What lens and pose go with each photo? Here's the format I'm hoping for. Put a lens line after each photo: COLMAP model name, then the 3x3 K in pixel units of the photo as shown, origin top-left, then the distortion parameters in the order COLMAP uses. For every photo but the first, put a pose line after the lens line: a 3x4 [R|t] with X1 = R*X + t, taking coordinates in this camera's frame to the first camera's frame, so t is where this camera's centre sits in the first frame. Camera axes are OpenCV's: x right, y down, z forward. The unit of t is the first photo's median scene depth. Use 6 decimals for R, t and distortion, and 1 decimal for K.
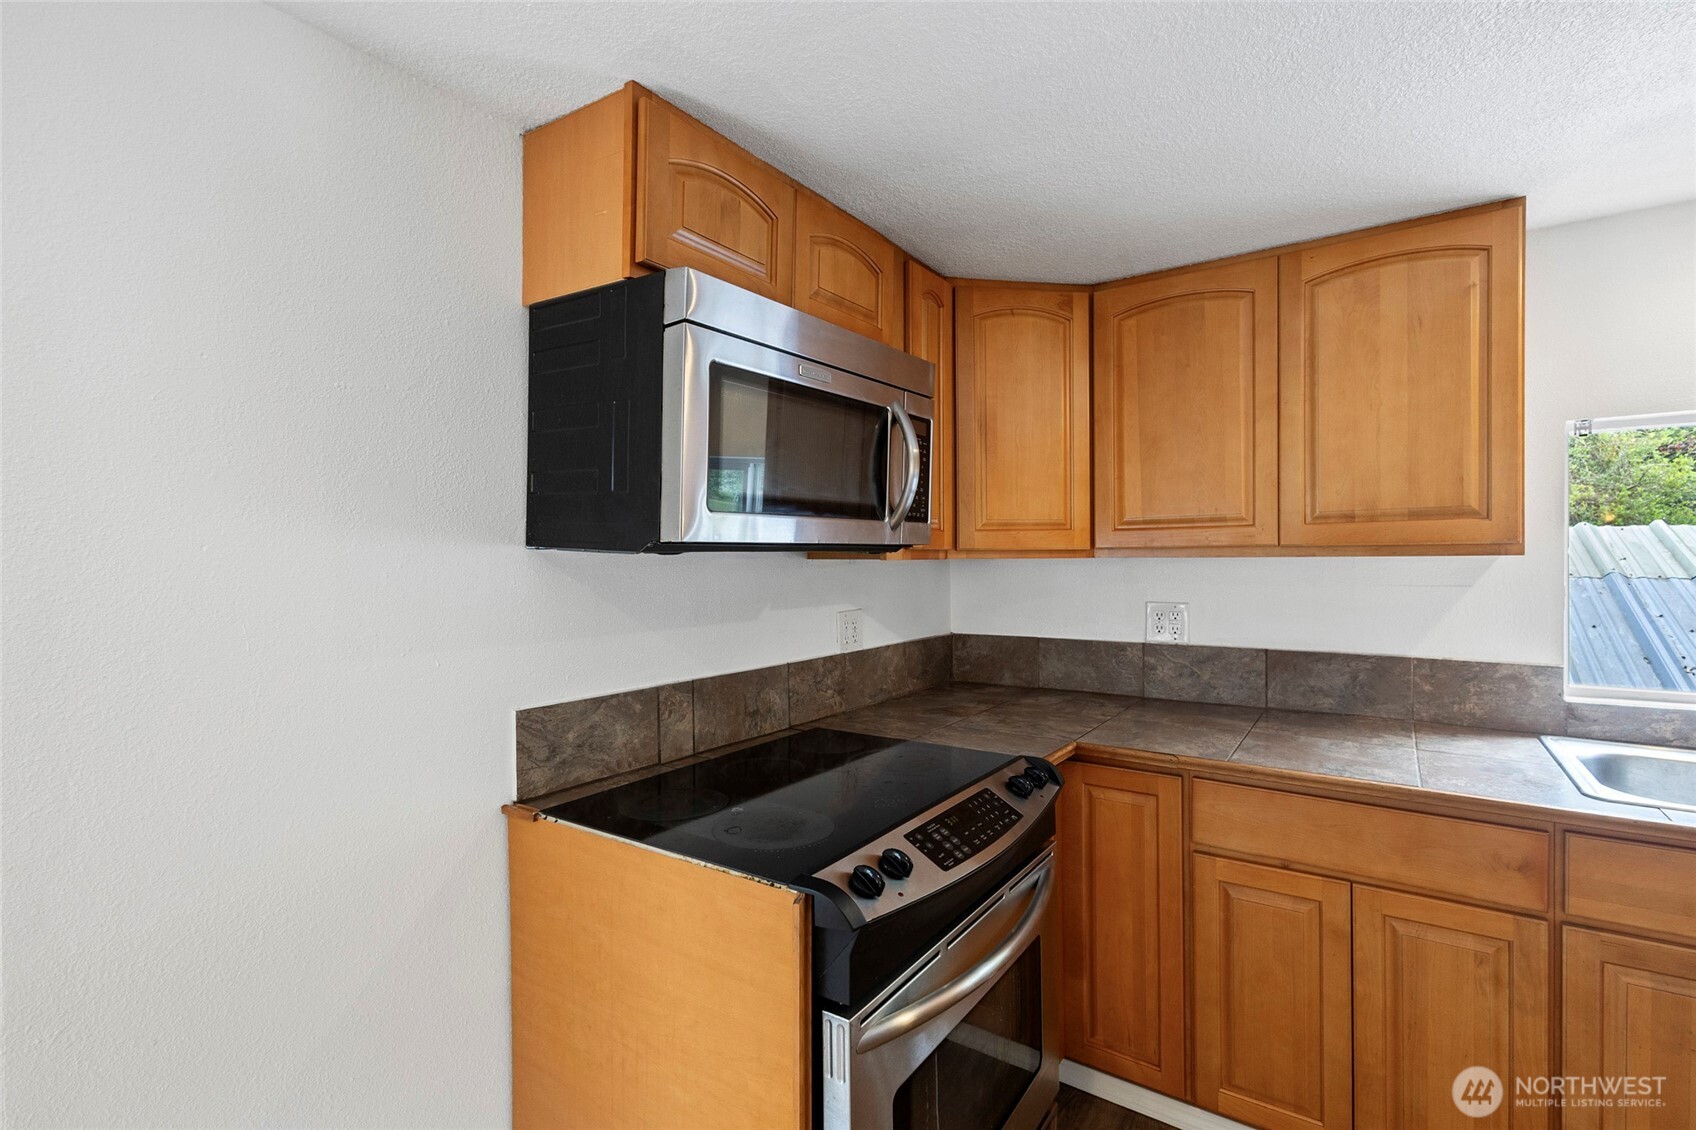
lens RADIAL K [[776.3, 0, 845.5], [0, 776.3, 566.4], [0, 0, 1]] dist [0.012178, -0.005042]
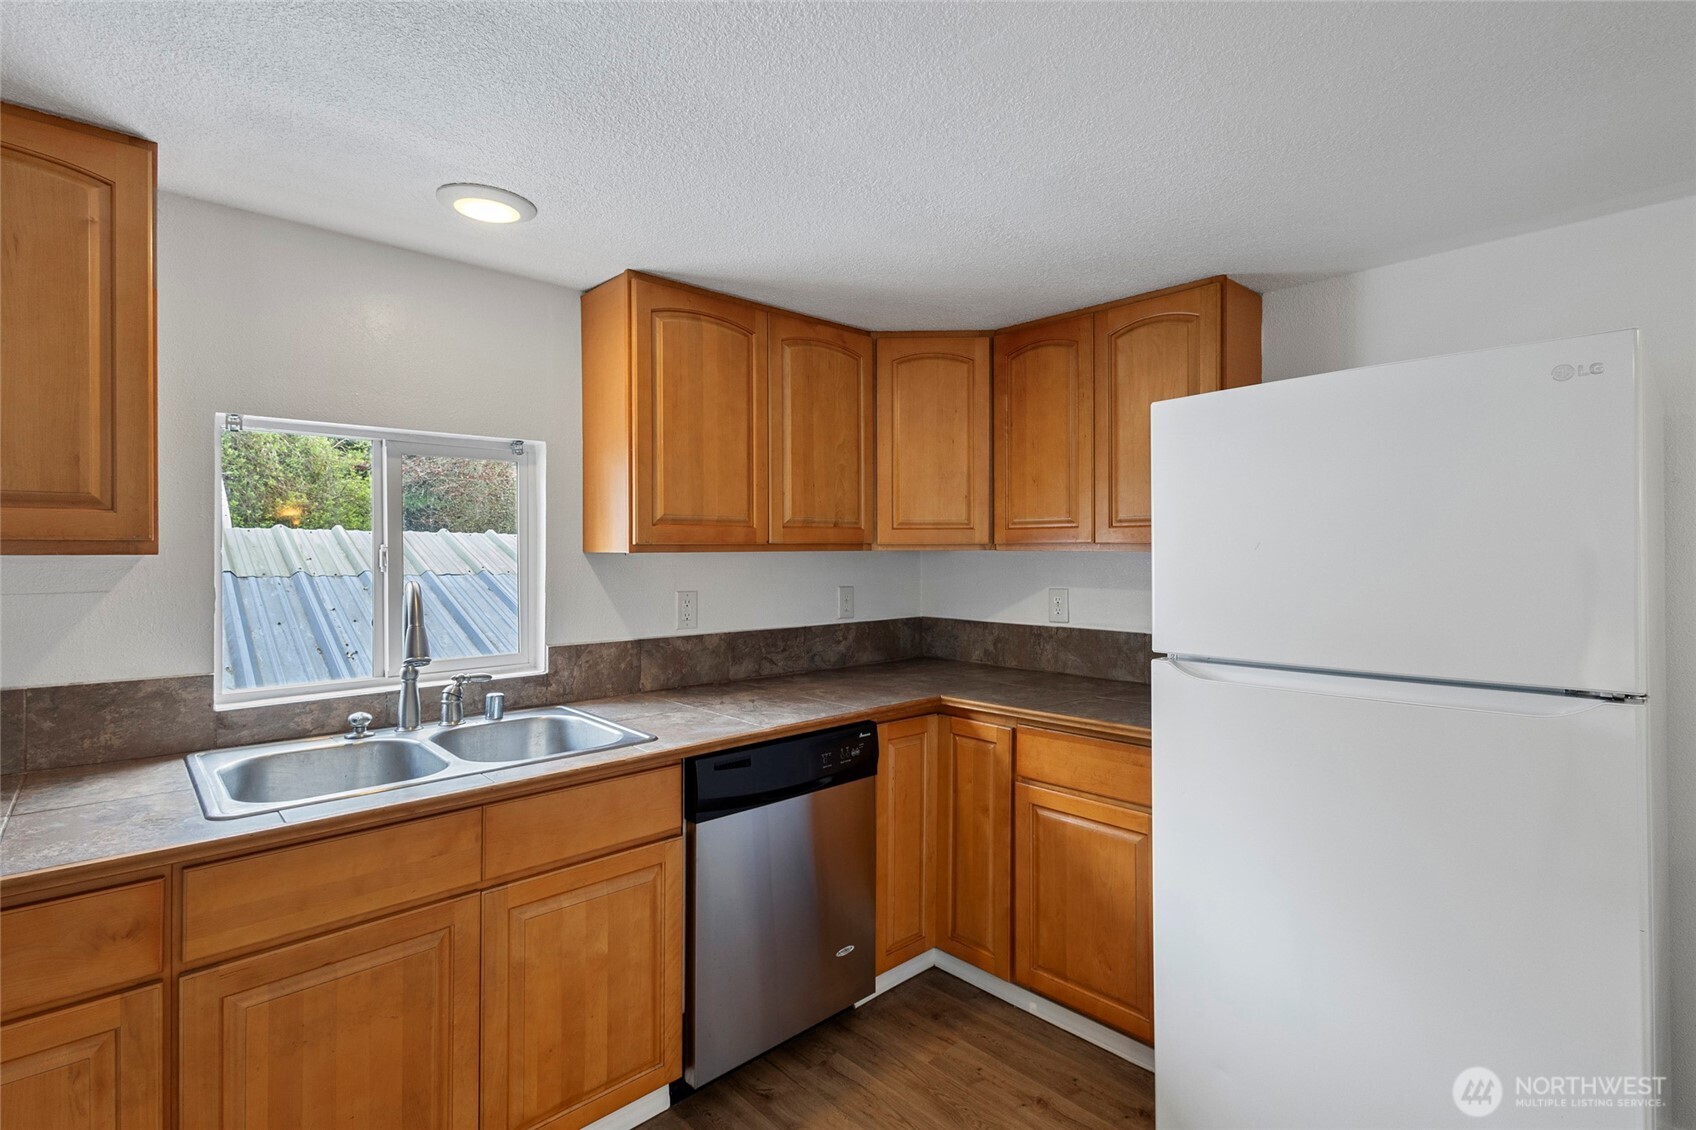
lens RADIAL K [[785.6, 0, 845.0], [0, 785.6, 551.6], [0, 0, 1]] dist [0.007581, -0.000522]
pose [[0.213121, 0.009301, 0.976981, 0.164267], [0.009521, 0.999887, -0.011596, -0.000184], [-0.976979, 0.011773, 0.213009, 0.063107]]
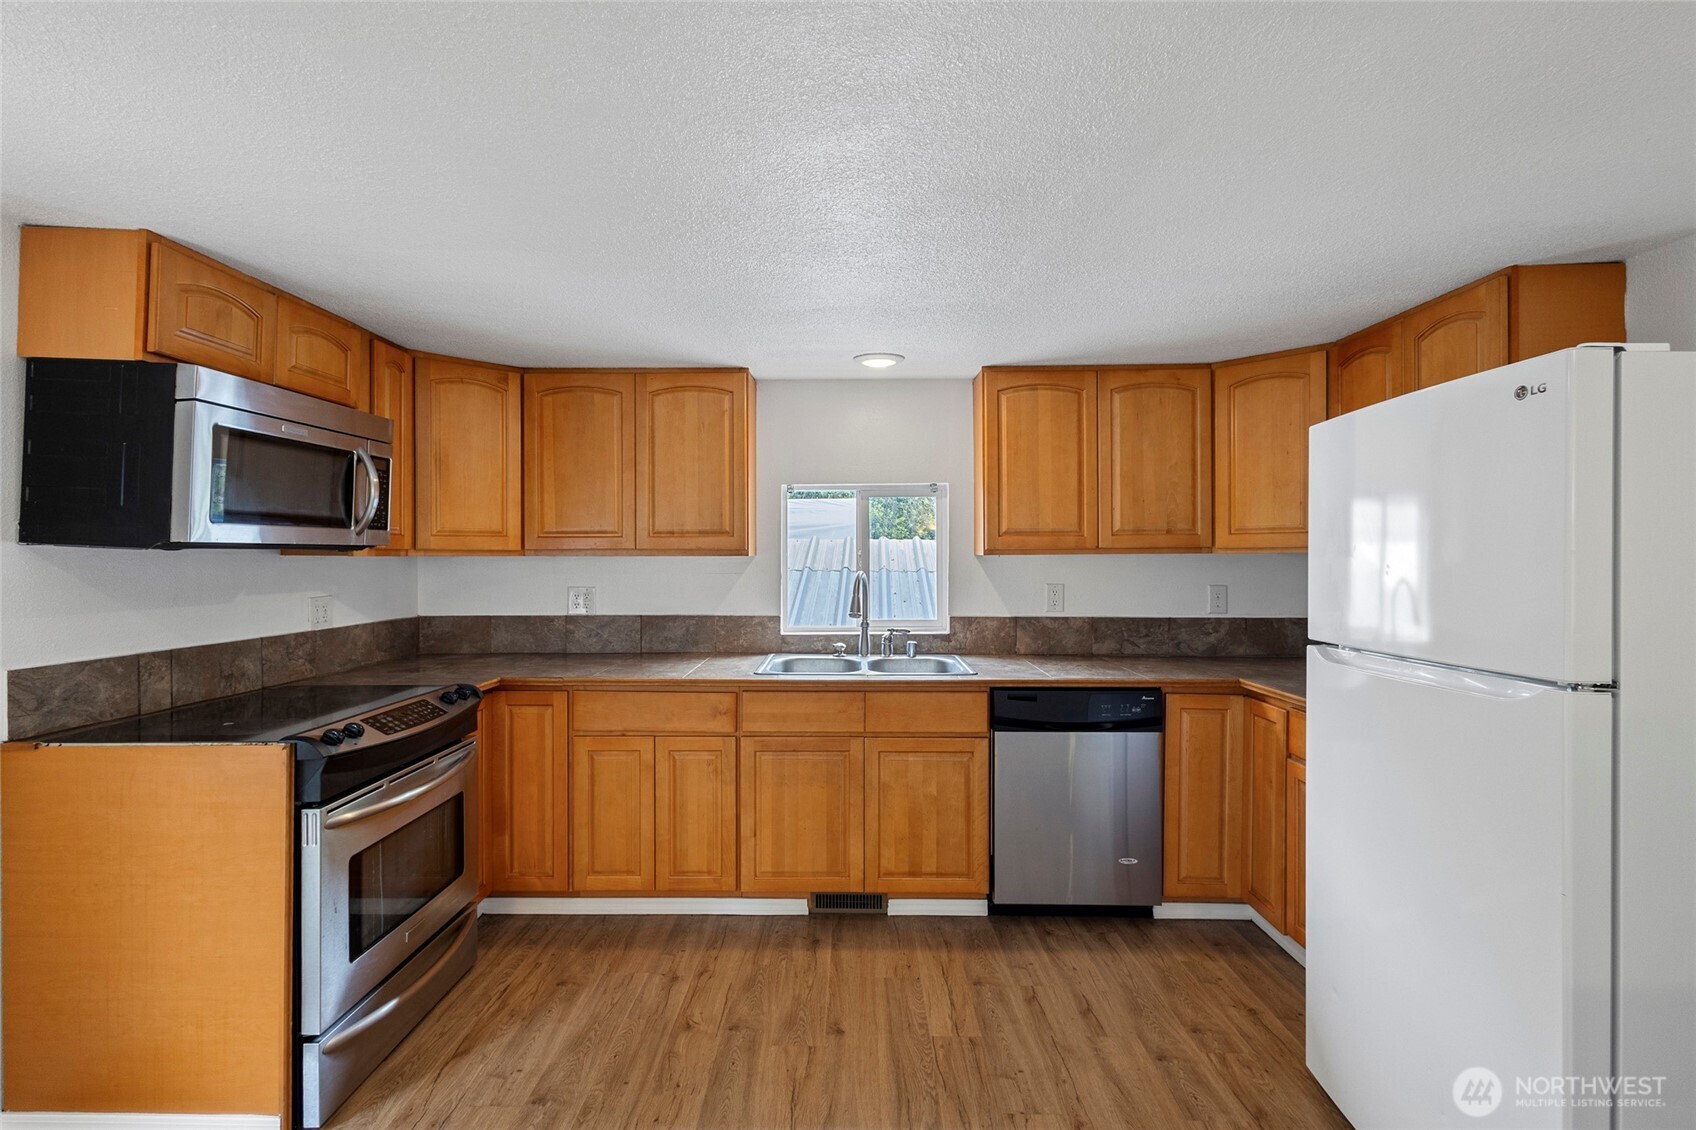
lens RADIAL K [[786.1, 0, 841.3], [0, 786.1, 559.4], [0, 0, 1]] dist [0.011999, -0.004363]
pose [[0.830685, 0.005569, 0.556716, -0.007953], [-0.000043, 0.999951, -0.009938, 0.012189], [-0.556743, 0.008232, 0.830644, -0.675163]]
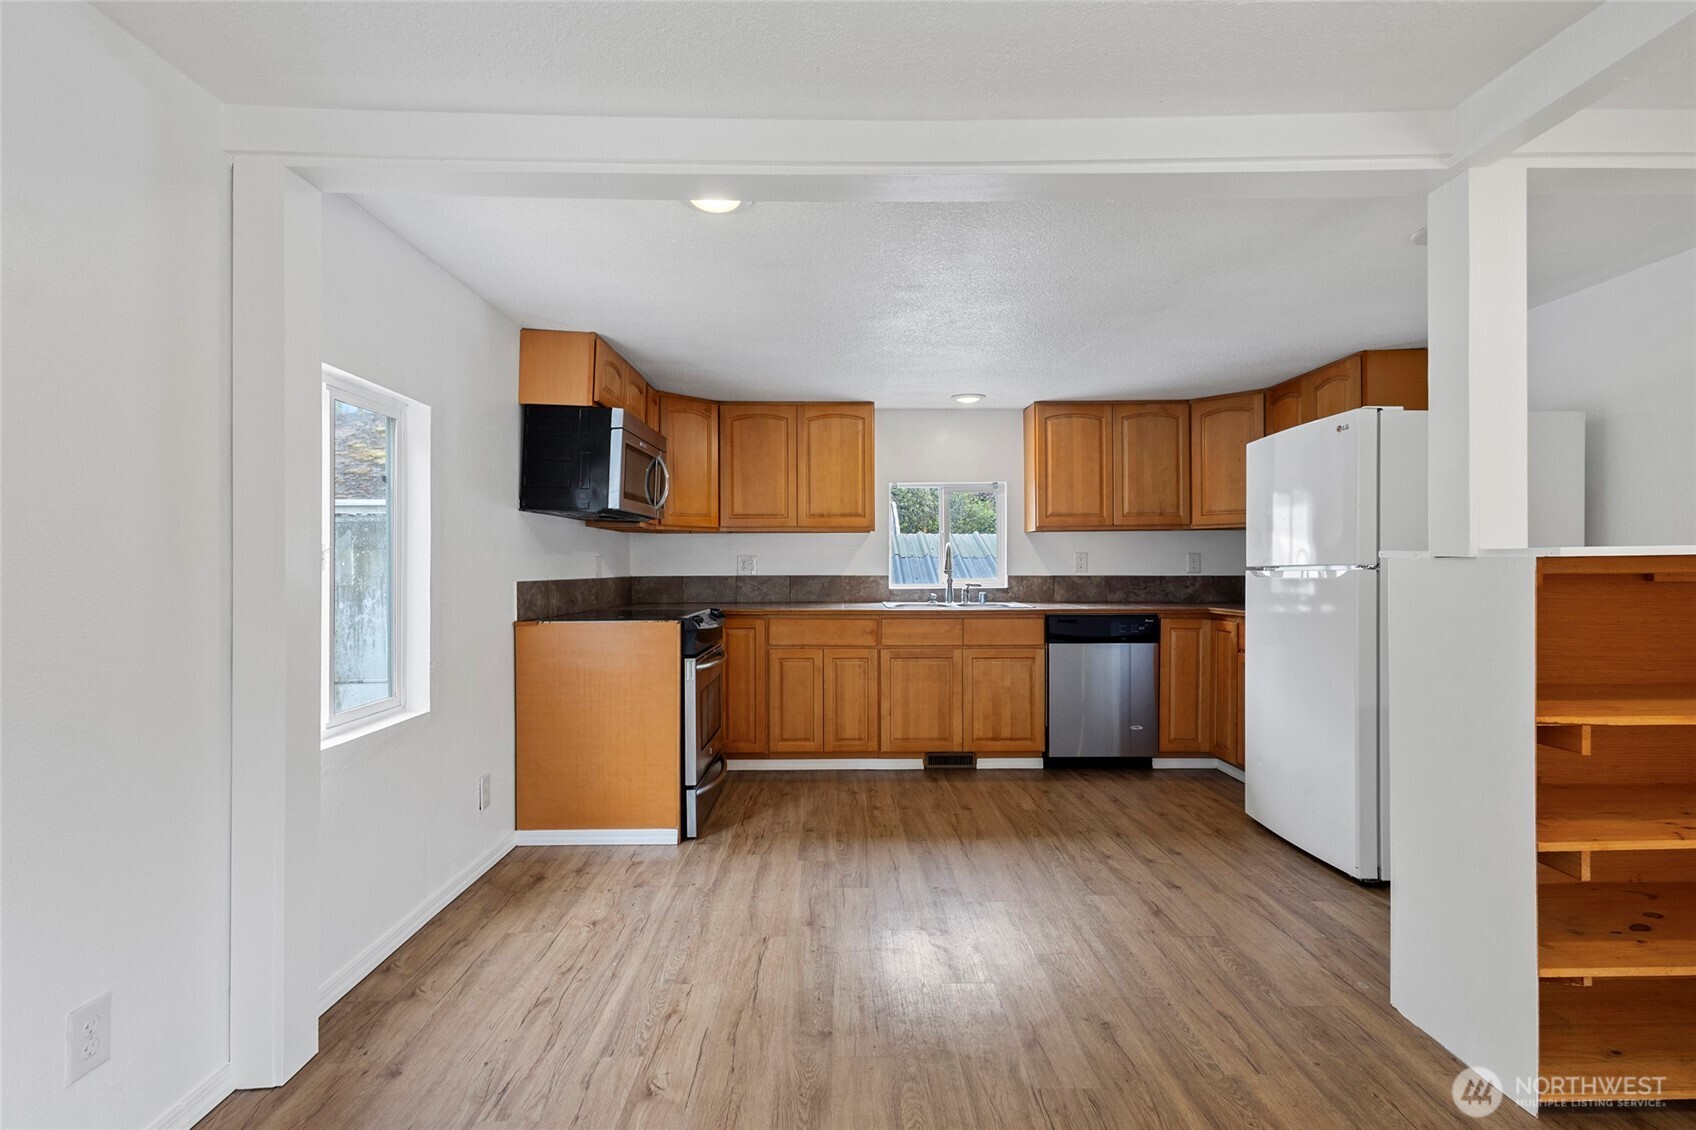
lens RADIAL K [[776.3, 0, 845.5], [0, 776.3, 566.4], [0, 0, 1]] dist [0.012178, -0.005042]
pose [[0.816092, 0.006007, 0.577891, -0.756544], [0.002475, 0.999900, -0.013888, 0.139886], [-0.577917, 0.012764, 0.815995, -1.113830]]
